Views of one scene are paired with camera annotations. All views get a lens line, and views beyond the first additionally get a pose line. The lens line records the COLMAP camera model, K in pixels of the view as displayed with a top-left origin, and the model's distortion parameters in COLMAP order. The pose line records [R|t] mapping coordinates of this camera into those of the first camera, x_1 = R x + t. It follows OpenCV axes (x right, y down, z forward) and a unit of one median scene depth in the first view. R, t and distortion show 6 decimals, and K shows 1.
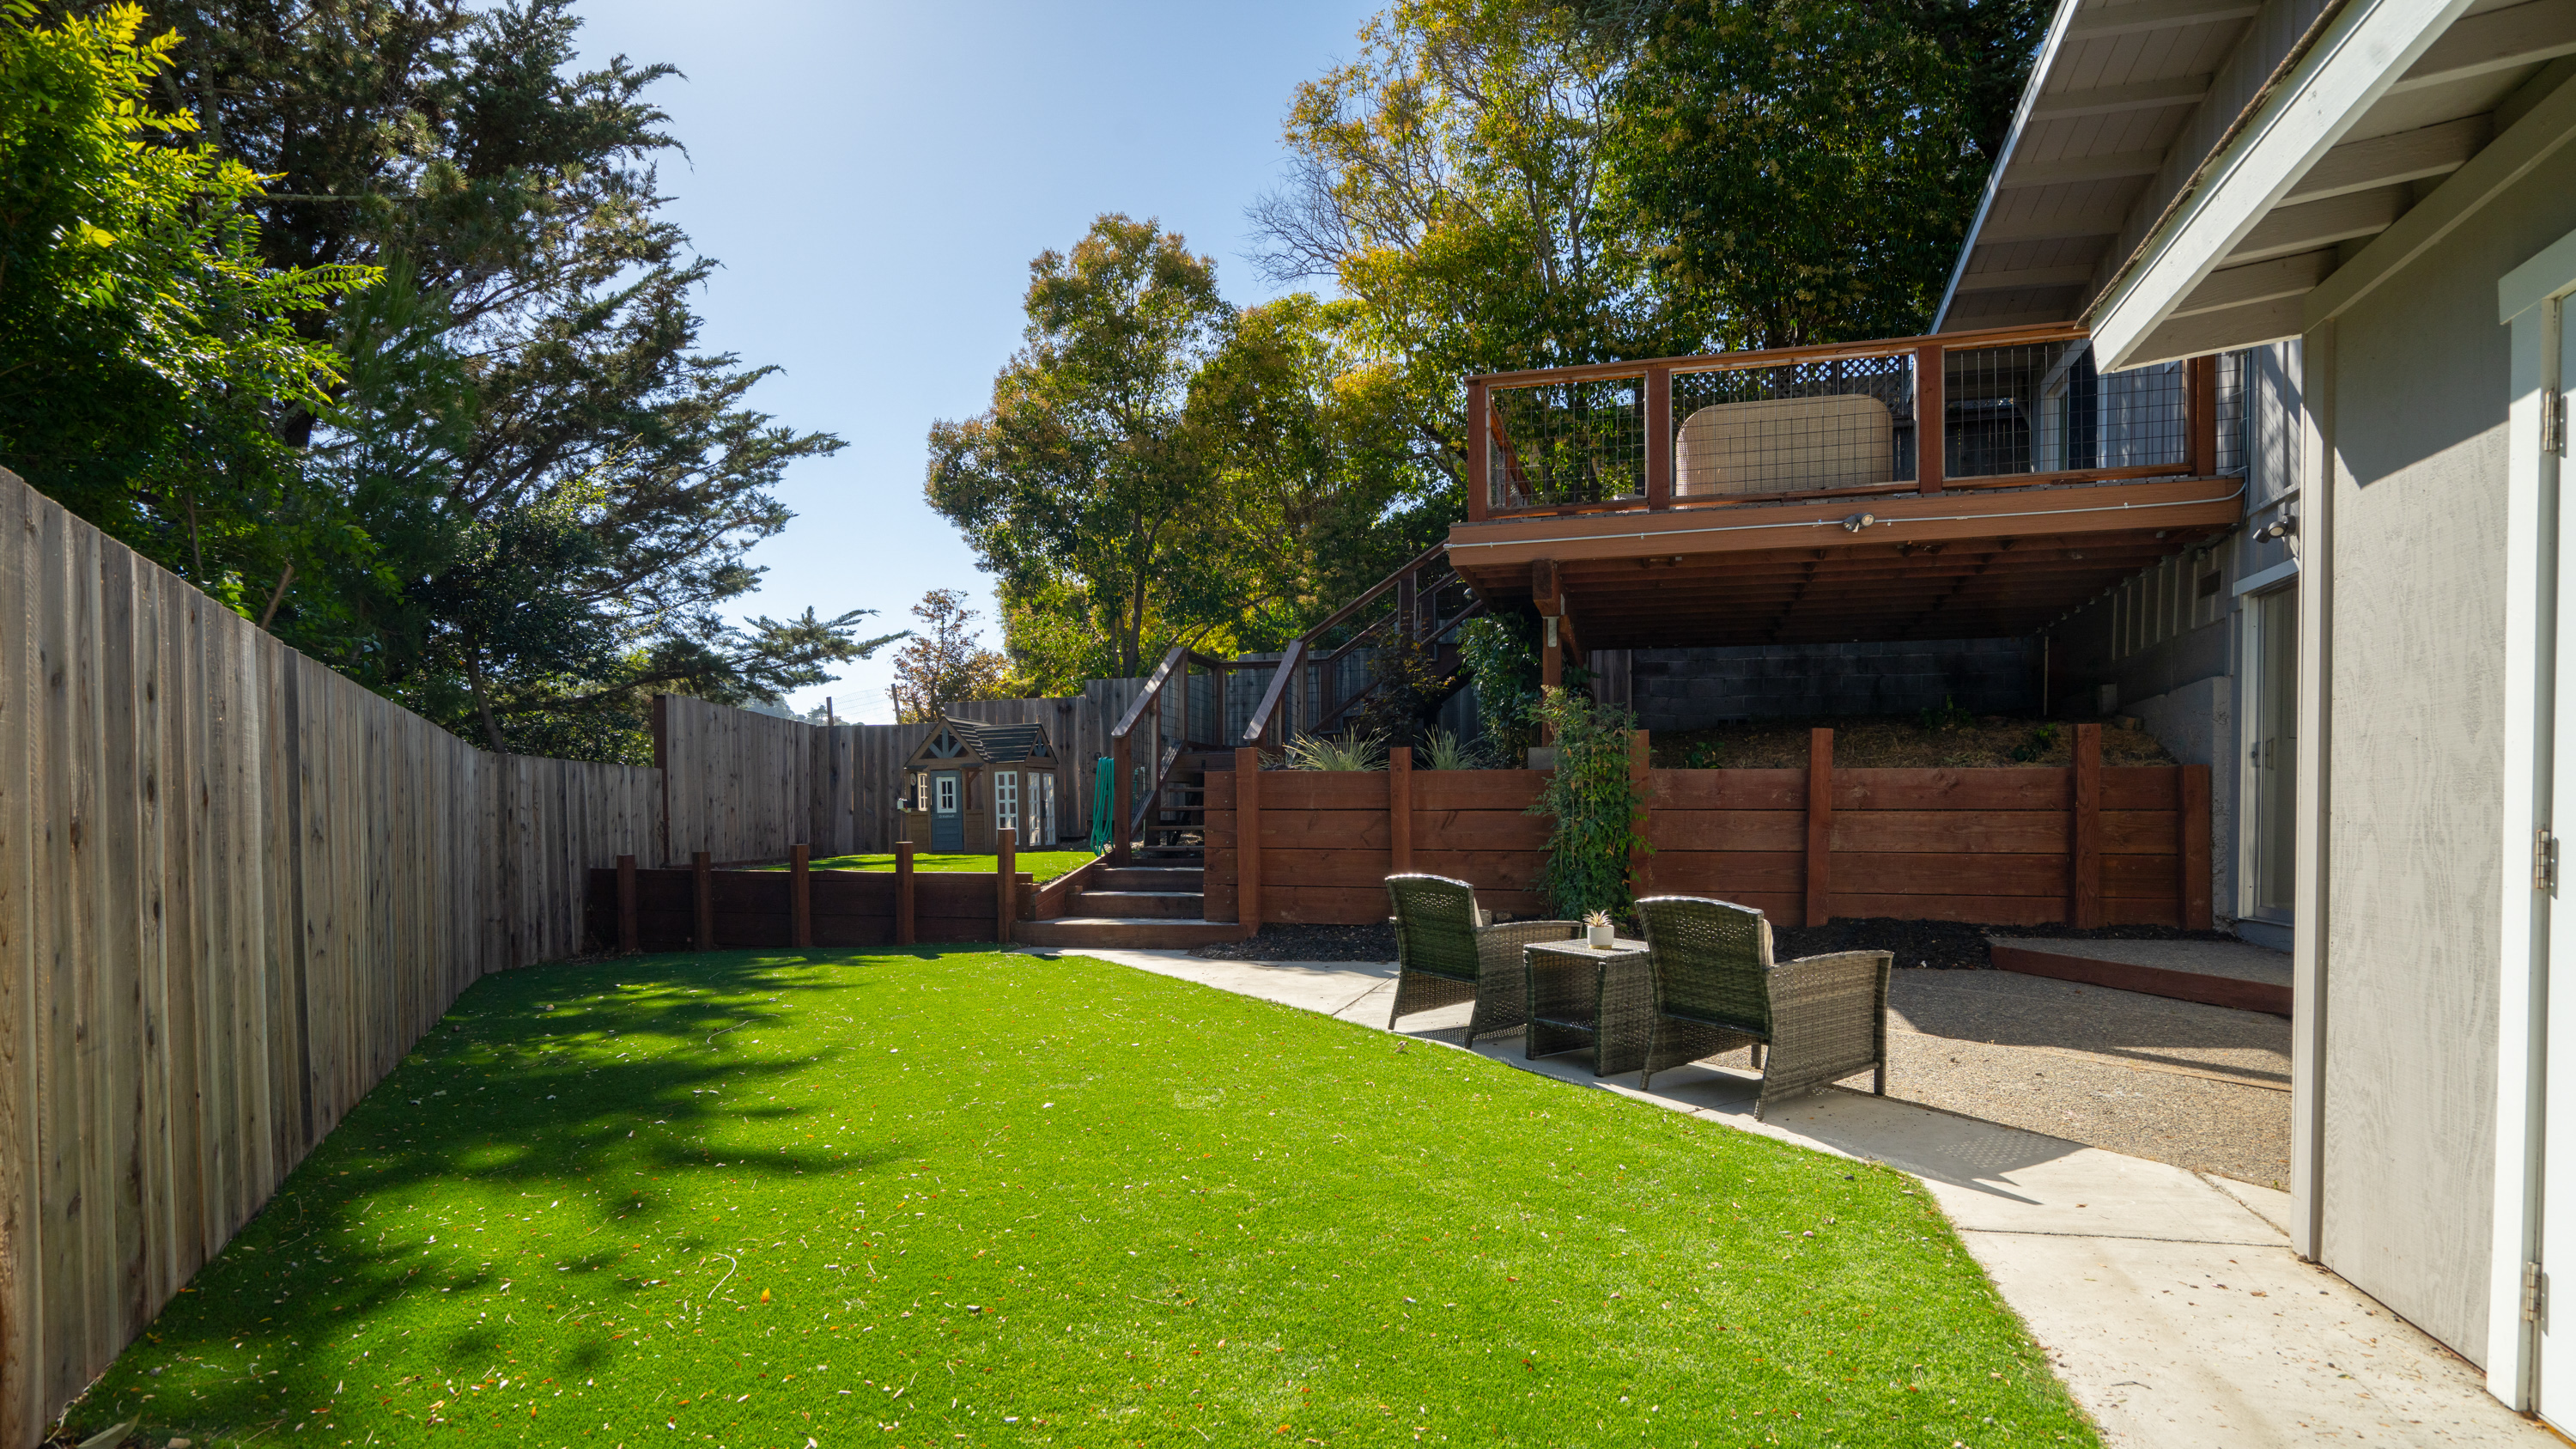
lens RADIAL K [[1269.4, 0, 1302.6], [0, 1269.4, 848.1], [0, 0, 1]] dist [-0.002574, 0.003712]
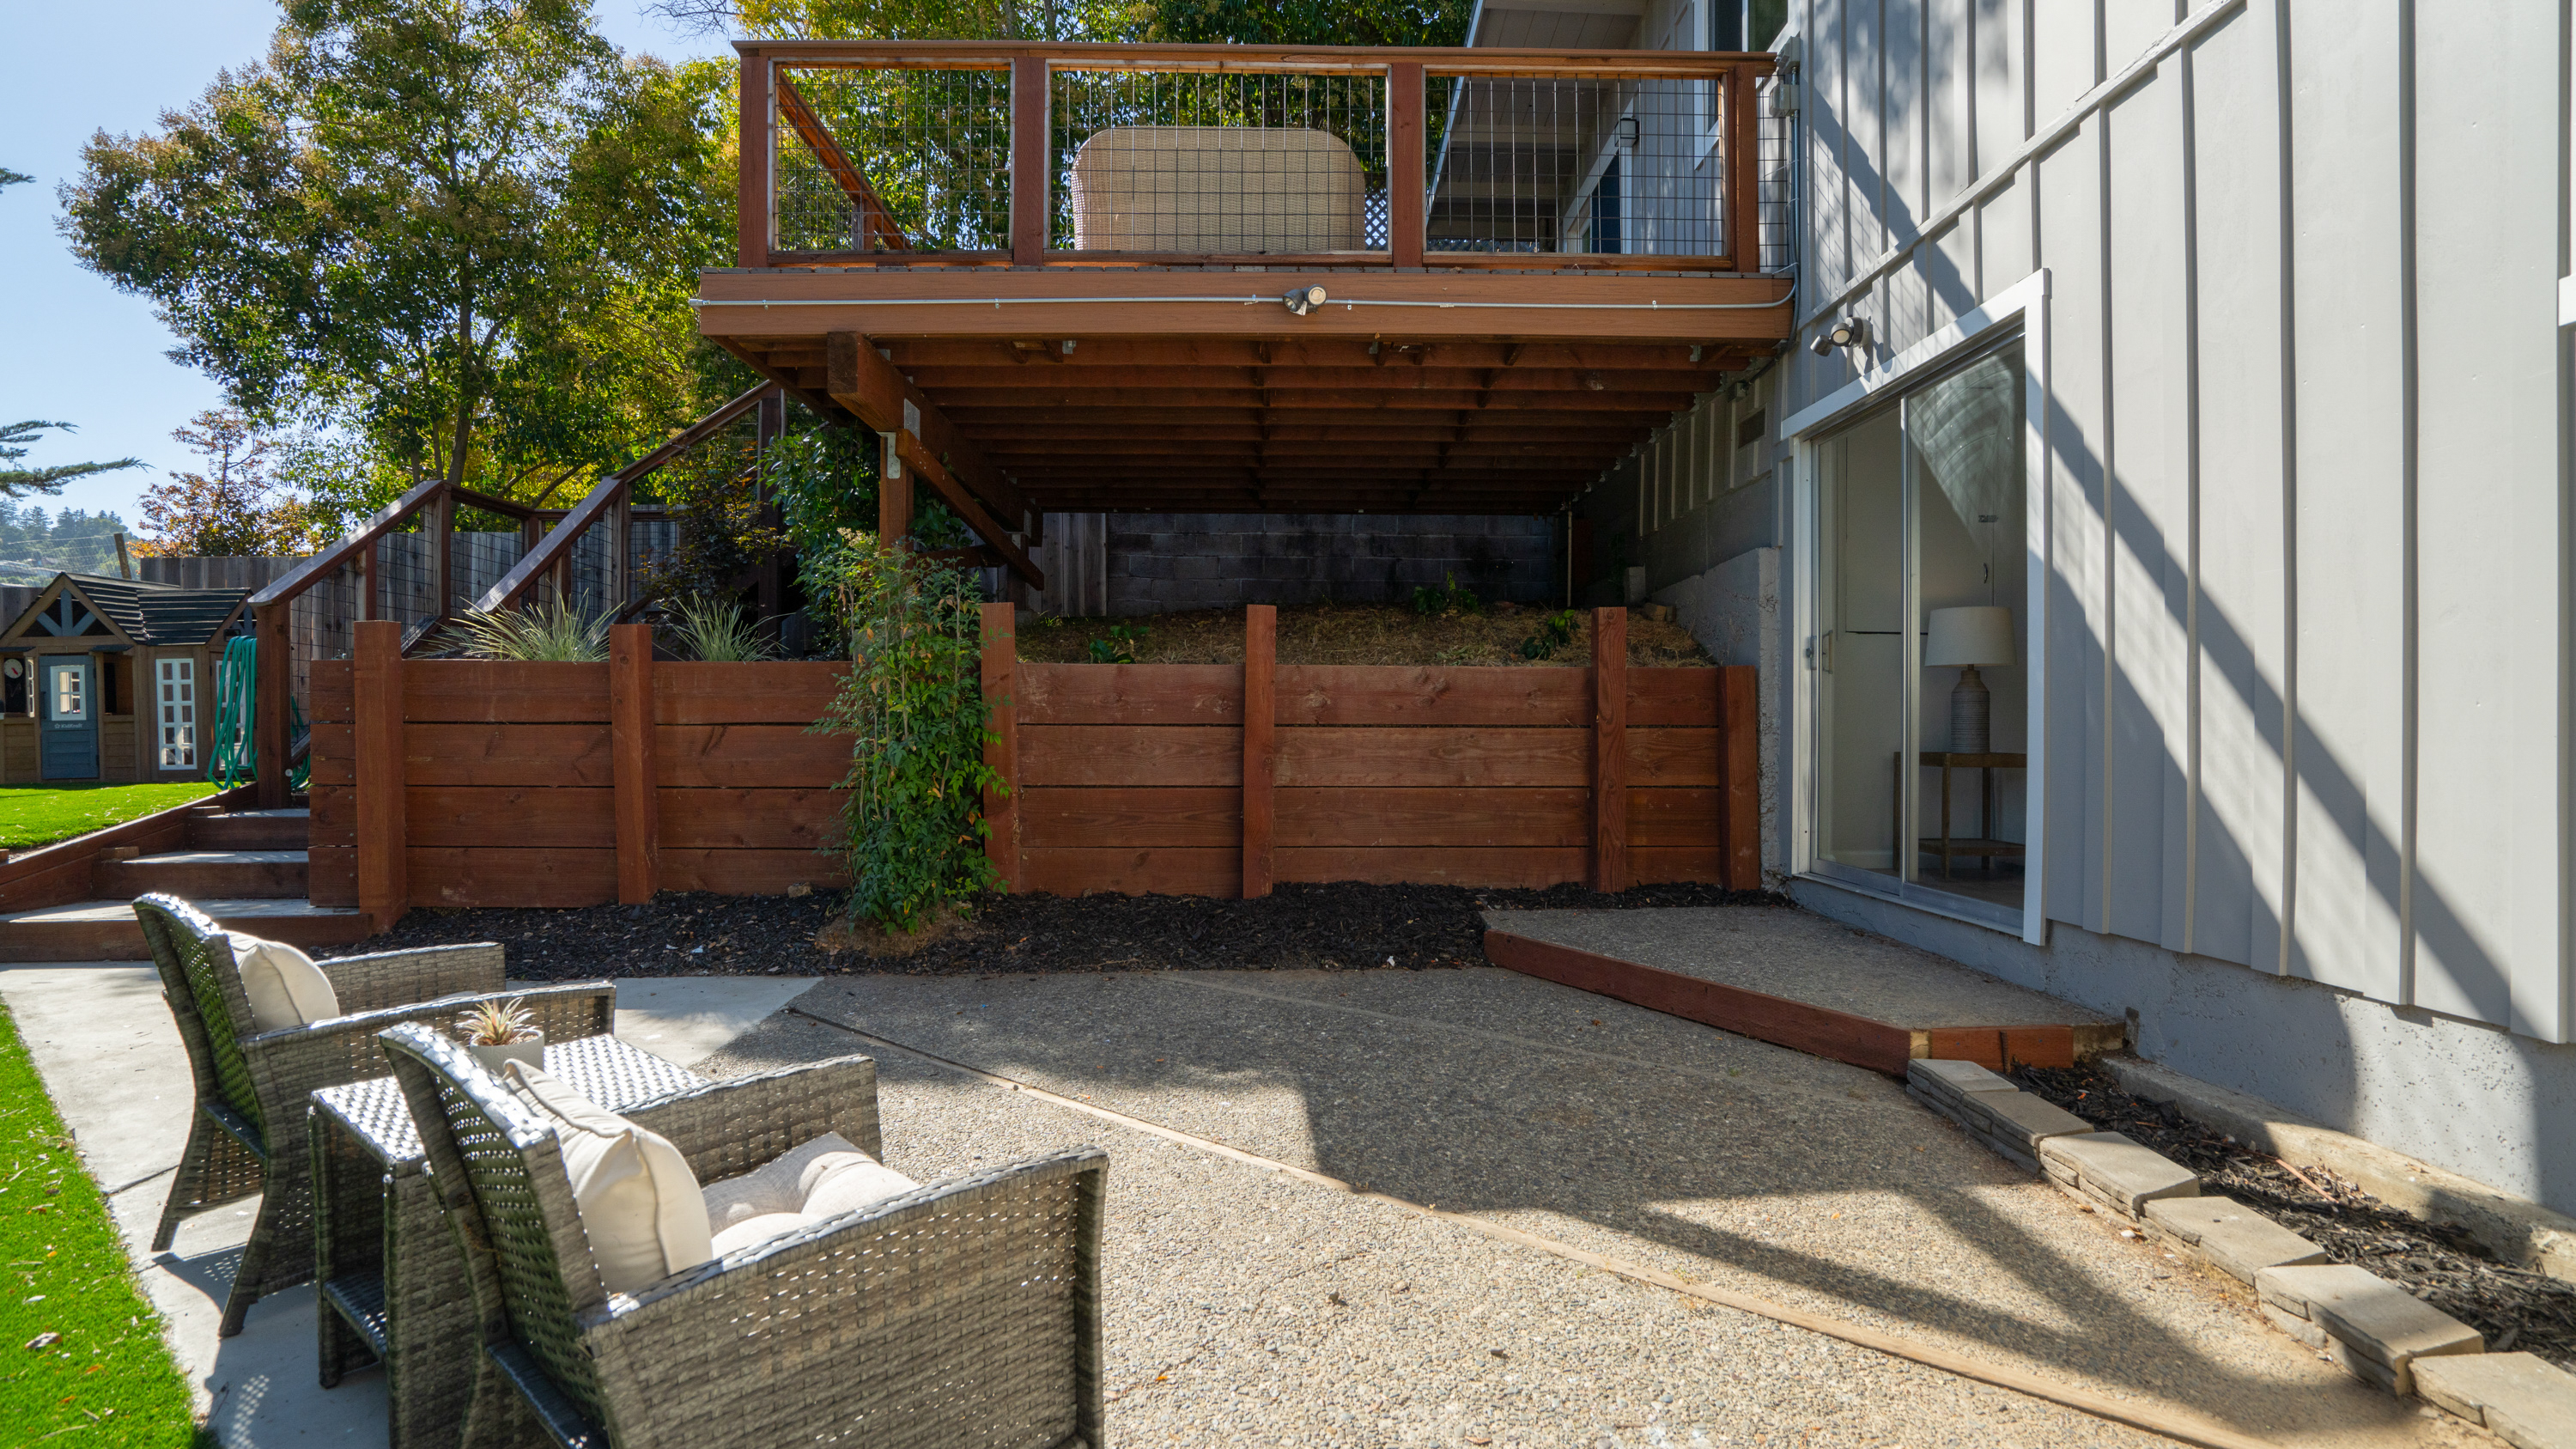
lens RADIAL K [[1197.7, 0, 1288.8], [0, 1197.7, 724.5], [0, 0, 1]] dist [0.000336, 0.000614]
pose [[0.961302, -0.000098, 0.275495, 0.246666], [0.004773, 0.999856, -0.016299, -0.020389], [-0.275454, 0.016983, 0.961164, 0.382830]]
